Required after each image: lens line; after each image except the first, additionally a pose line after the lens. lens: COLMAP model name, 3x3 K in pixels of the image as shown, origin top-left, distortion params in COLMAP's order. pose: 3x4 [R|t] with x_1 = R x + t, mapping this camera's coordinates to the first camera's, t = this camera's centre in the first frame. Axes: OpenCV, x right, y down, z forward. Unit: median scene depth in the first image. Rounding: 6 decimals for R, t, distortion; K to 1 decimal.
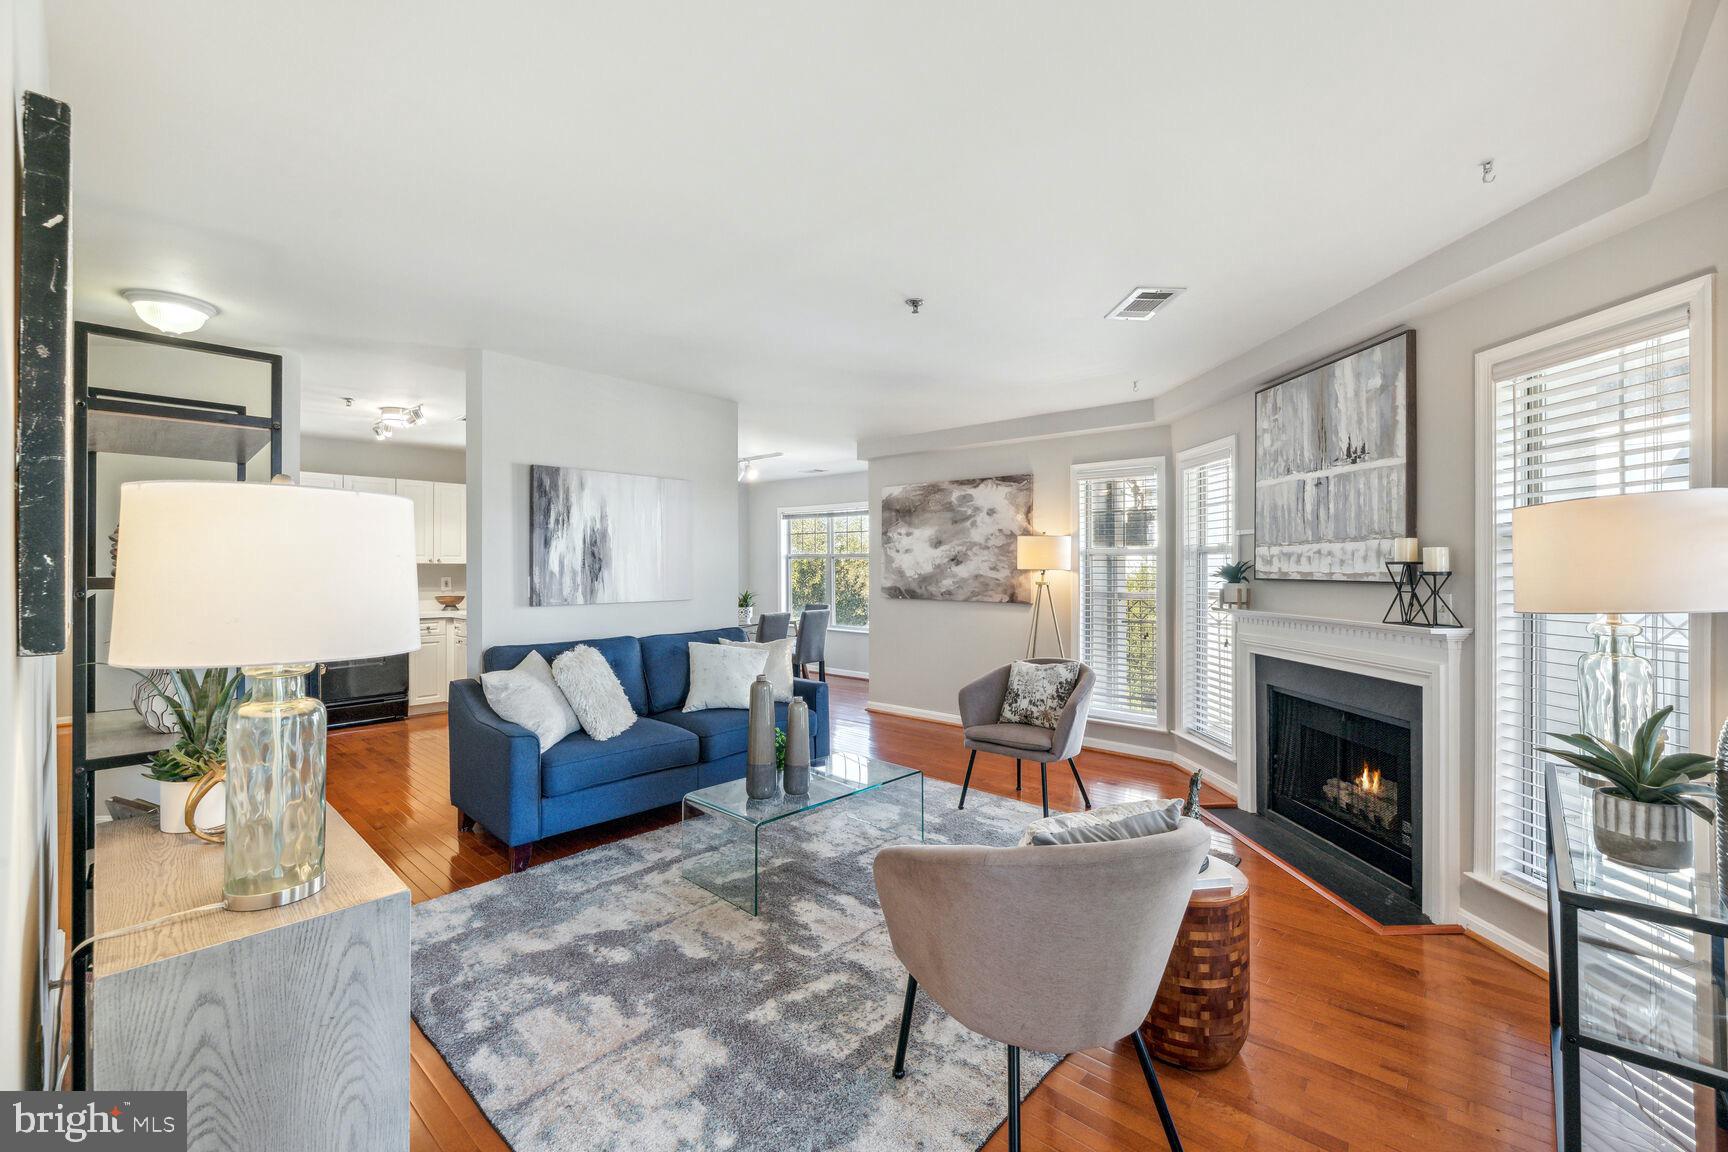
lens RADIAL K [[703.6, 0, 869.5], [0, 703.6, 565.6], [0, 0, 1]] dist [0.002575, 0.001345]
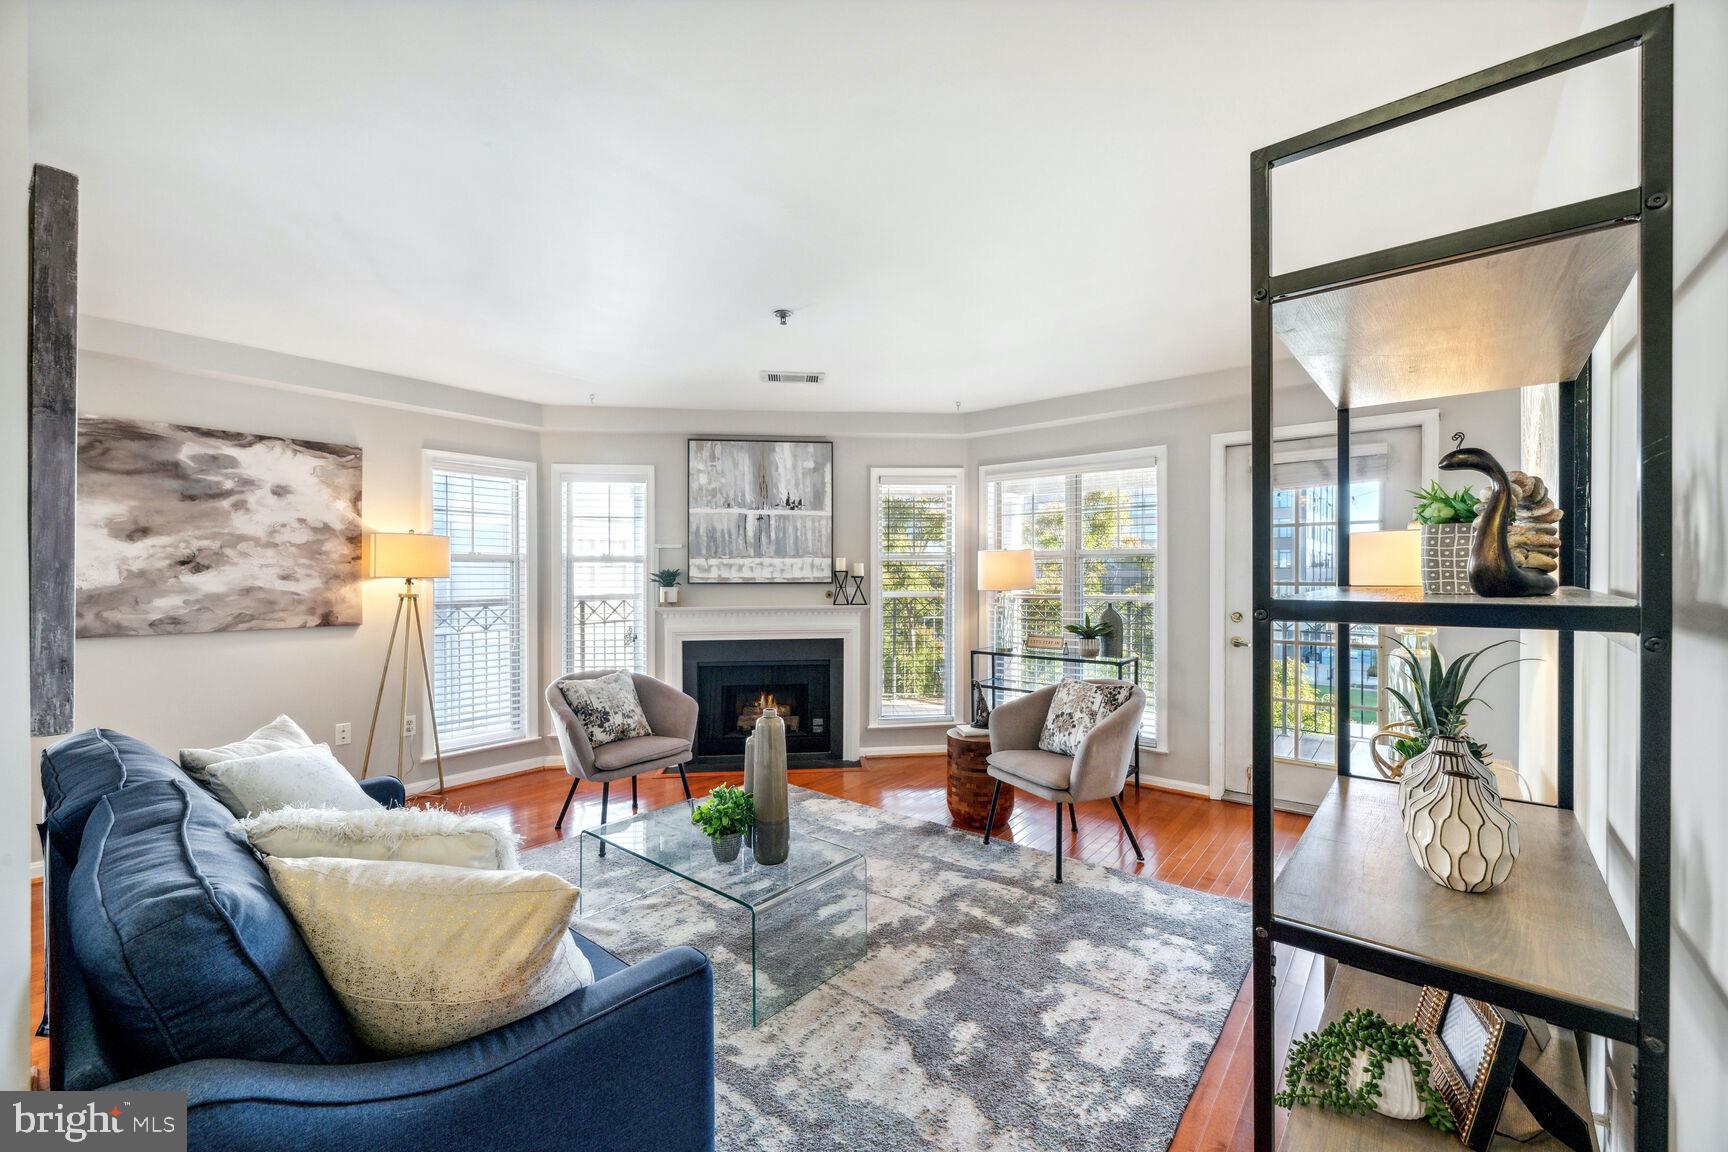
lens RADIAL K [[703.6, 0, 861.7], [0, 703.6, 575.1], [0, 0, 1]] dist [0.002575, 0.001345]
pose [[-0.046107, -0.002363, 0.998934, -0.804921], [0.000613, 0.999997, 0.002394, 0.001402], [-0.998936, 0.000722, -0.046106, 0.784108]]
